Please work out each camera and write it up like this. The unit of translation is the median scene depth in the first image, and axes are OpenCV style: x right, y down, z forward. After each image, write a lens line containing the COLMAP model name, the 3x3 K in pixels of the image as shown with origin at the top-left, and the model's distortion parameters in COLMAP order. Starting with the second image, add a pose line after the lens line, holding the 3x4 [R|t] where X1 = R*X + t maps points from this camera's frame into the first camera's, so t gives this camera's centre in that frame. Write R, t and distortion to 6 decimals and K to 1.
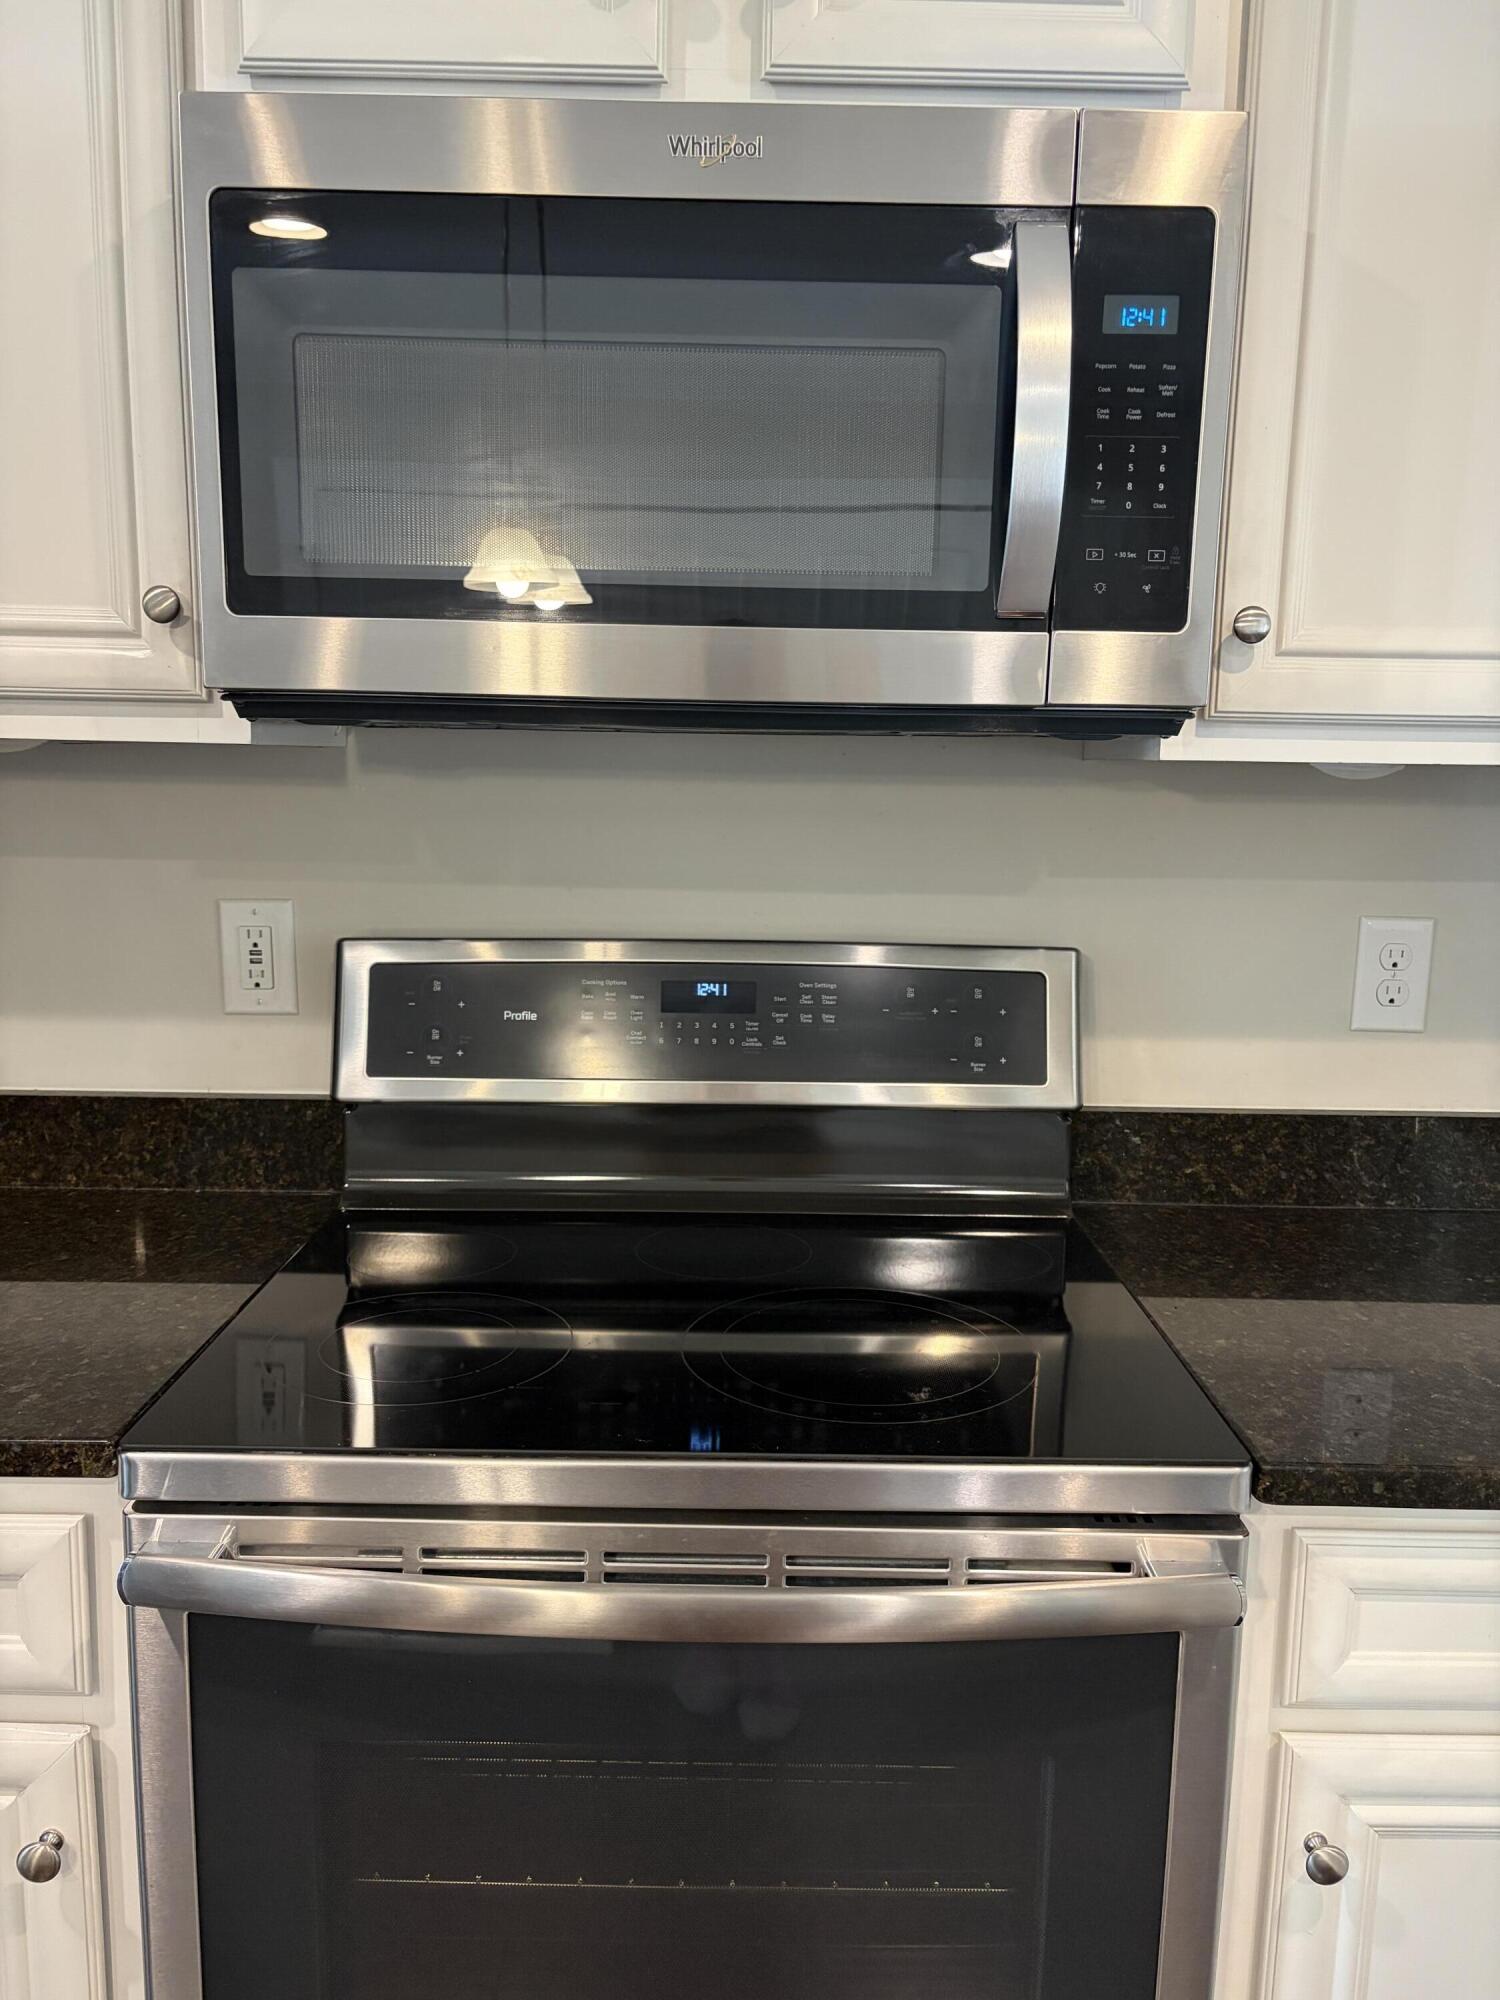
lens RADIAL K [[1536.4, 0, 751.4], [0, 1536.4, 991.9], [0, 0, 1]] dist [-0.008521, -0.002391]
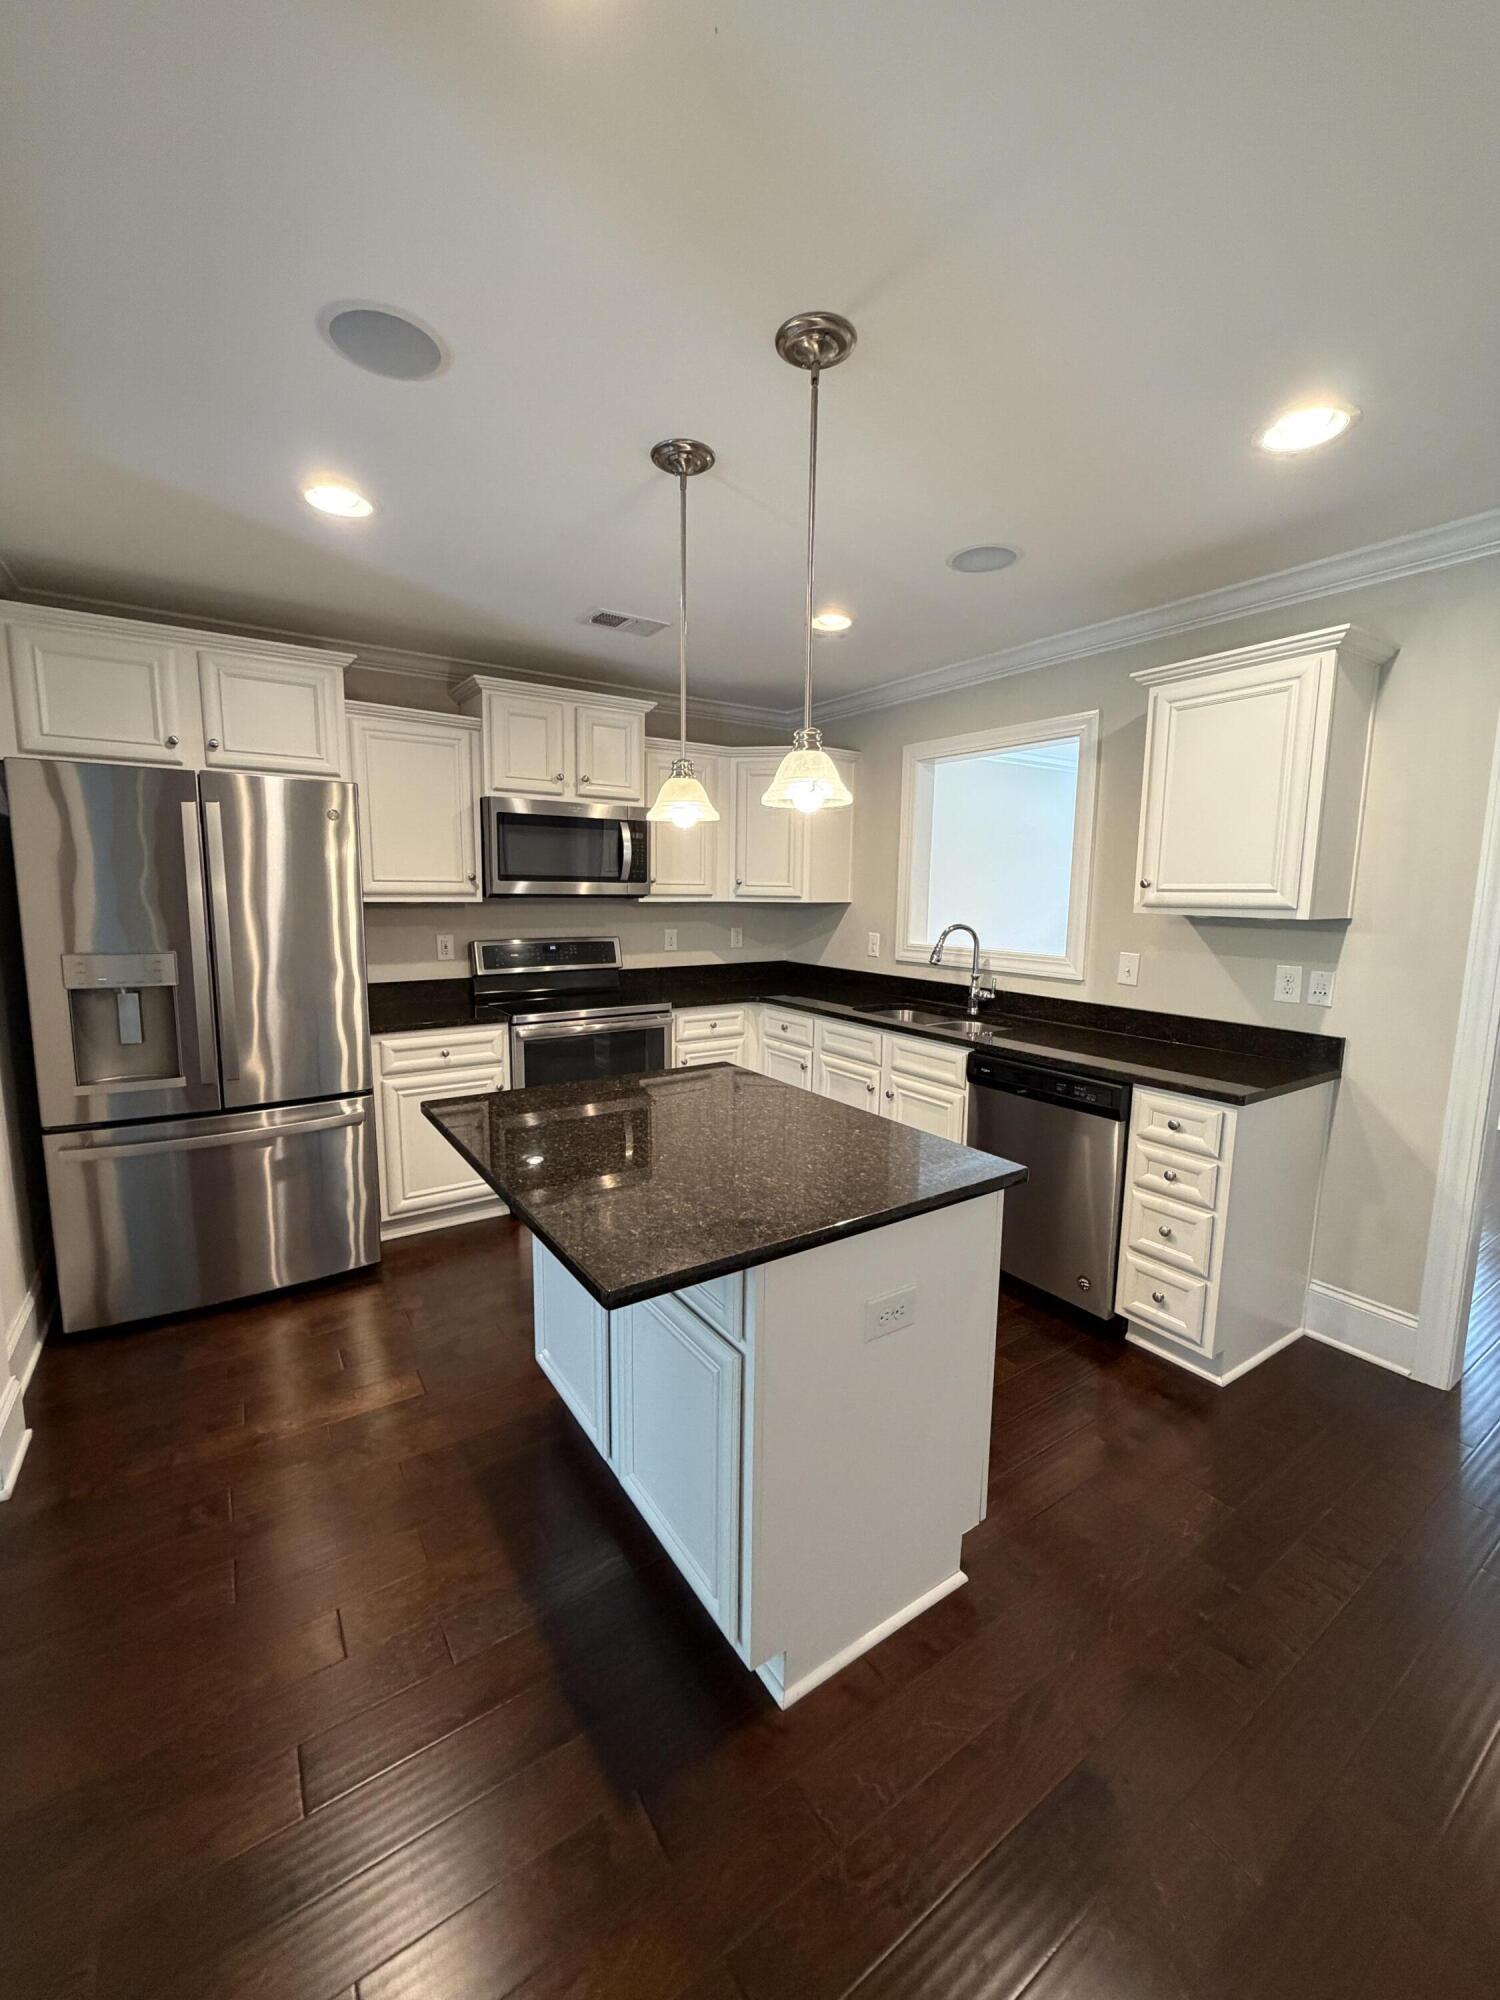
lens RADIAL K [[794.5, 0, 748.2], [0, 794.5, 990.5], [0, 0, 1]] dist [0.001090, -0.000016]
pose [[0.830342, -0.078843, 0.551648, -1.093601], [0.084806, 0.996288, 0.014742, 0.178315], [-0.550763, 0.034542, 0.833947, -1.761856]]
